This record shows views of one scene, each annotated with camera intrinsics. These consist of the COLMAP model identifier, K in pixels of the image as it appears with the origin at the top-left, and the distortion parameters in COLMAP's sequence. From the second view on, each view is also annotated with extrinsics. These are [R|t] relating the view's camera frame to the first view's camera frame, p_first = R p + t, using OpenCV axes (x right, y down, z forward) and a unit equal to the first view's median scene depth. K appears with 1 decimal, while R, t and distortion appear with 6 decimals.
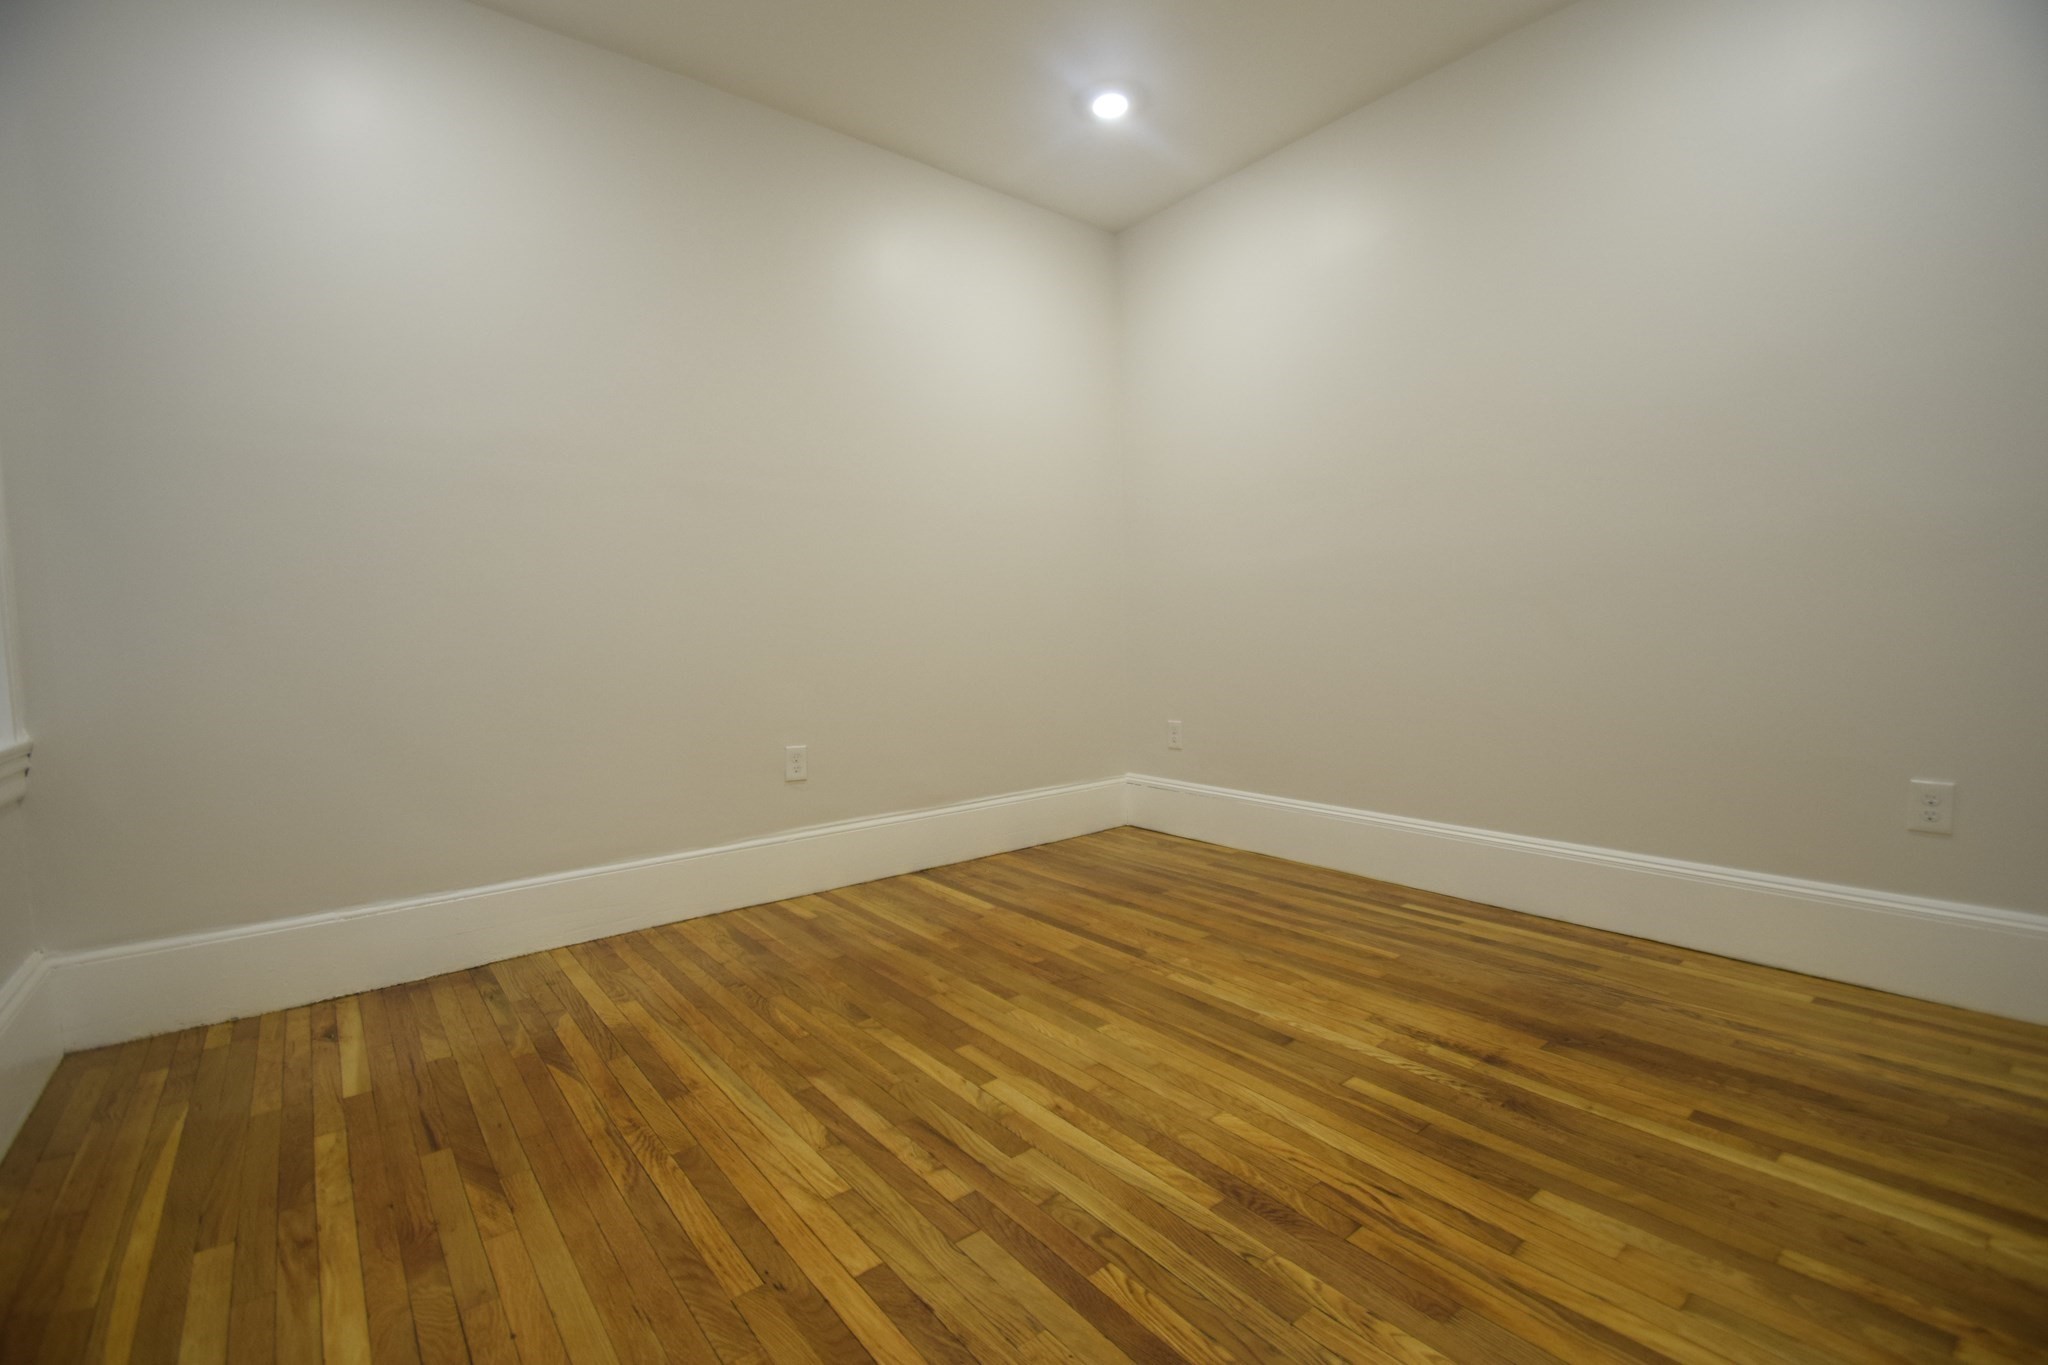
lens RADIAL K [[892.3, 0, 1036.9], [0, 892.3, 697.6], [0, 0, 1]] dist [0.014081, -0.017071]
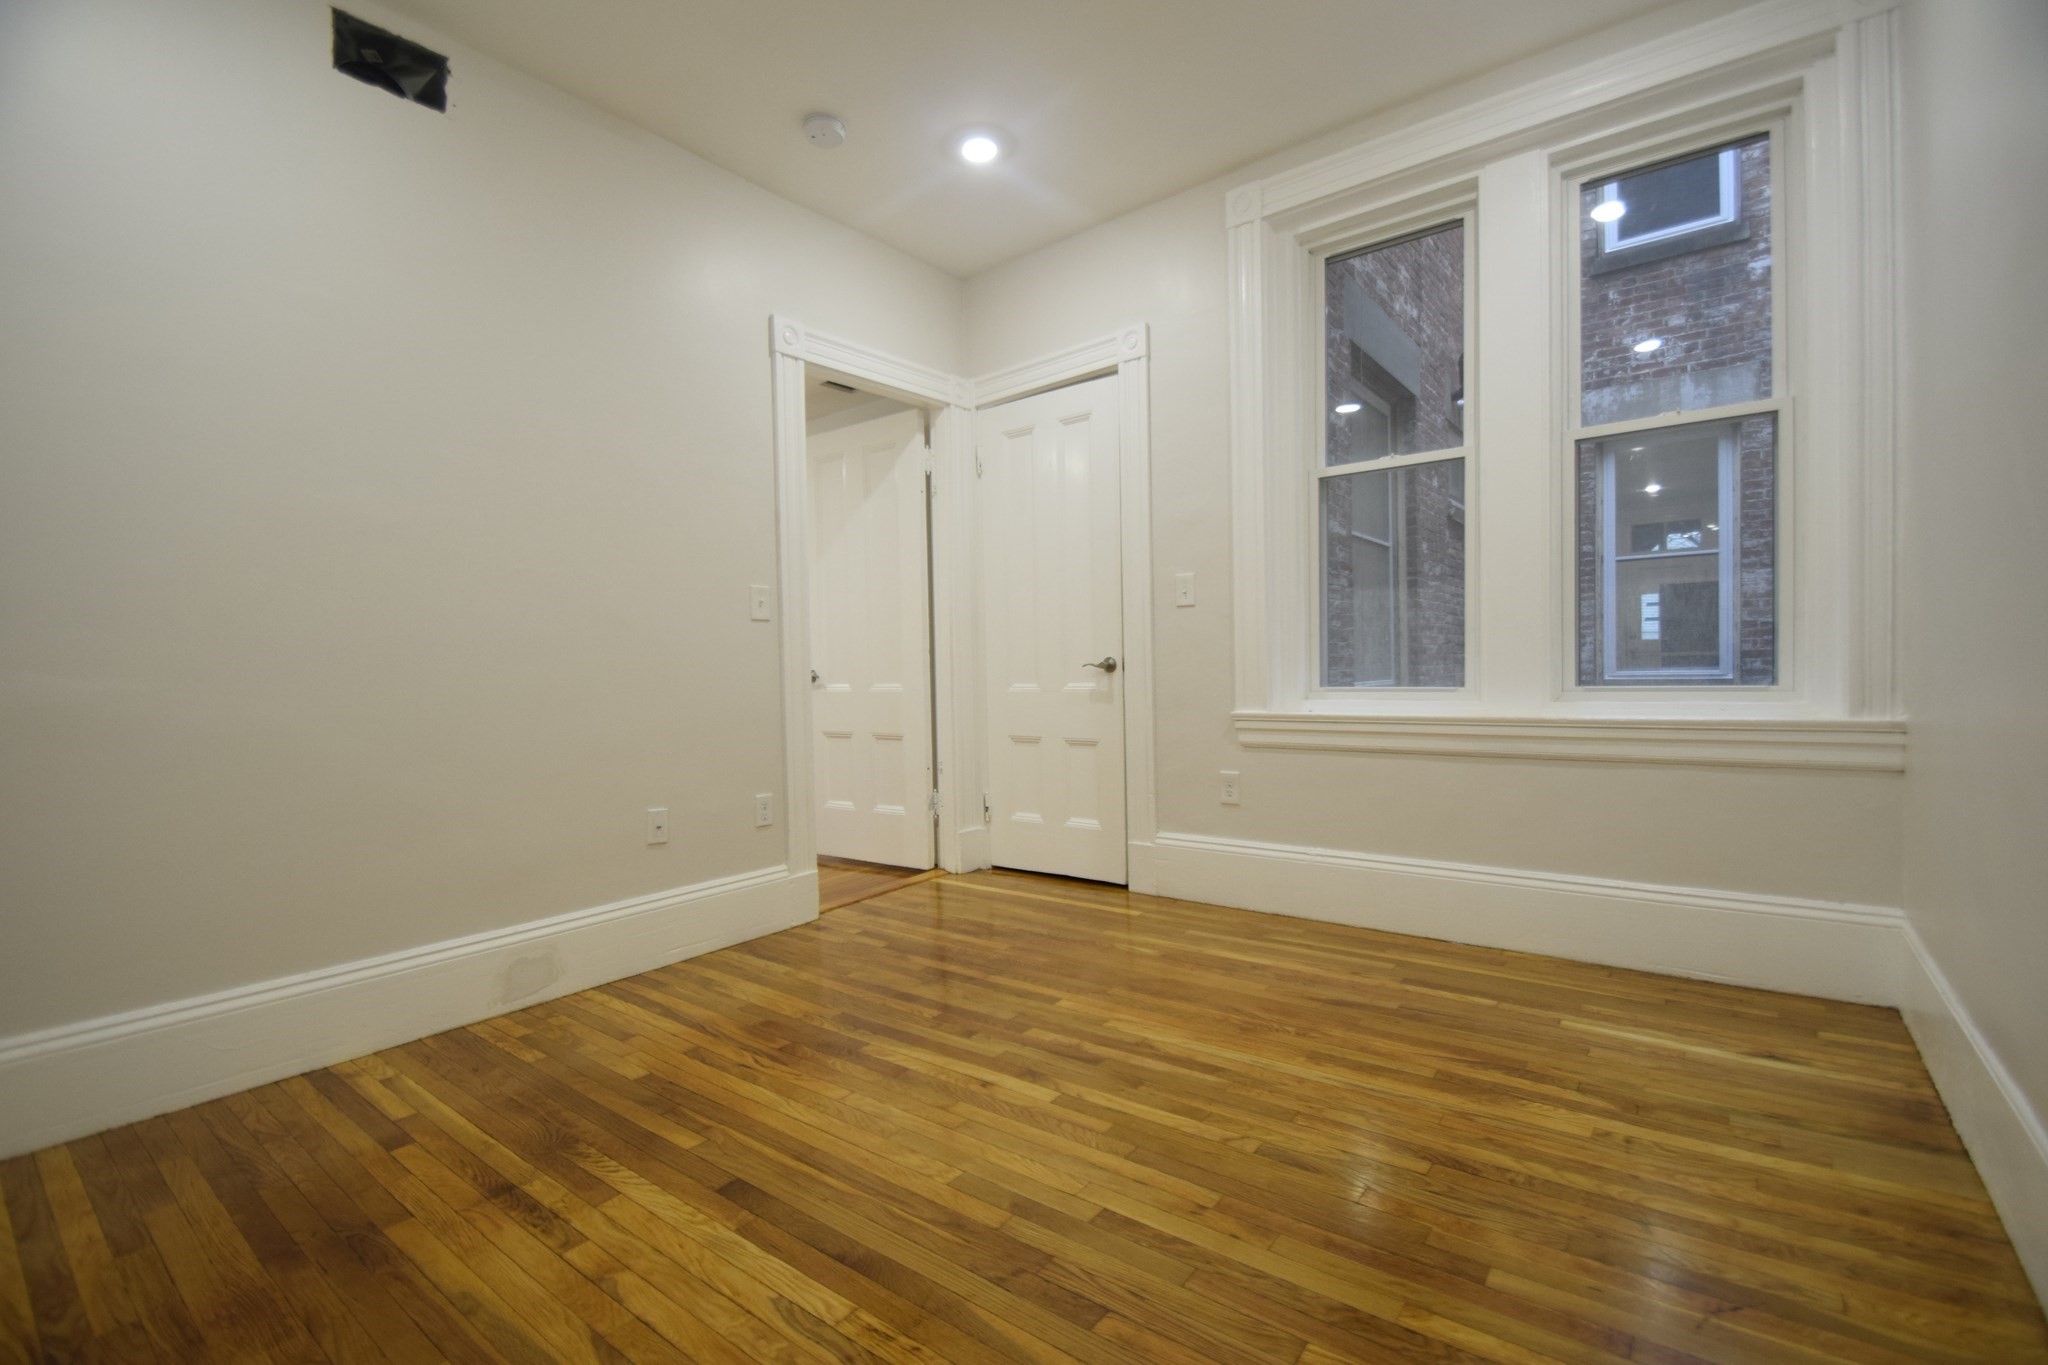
lens RADIAL K [[892.3, 0, 1036.9], [0, 892.3, 697.6], [0, 0, 1]] dist [0.014081, -0.017071]
pose [[-0.971710, 0.059451, -0.228573, 0.177802], [0.036076, 0.993805, 0.105121, -0.145352], [0.233407, 0.093901, -0.967835, 1.946486]]
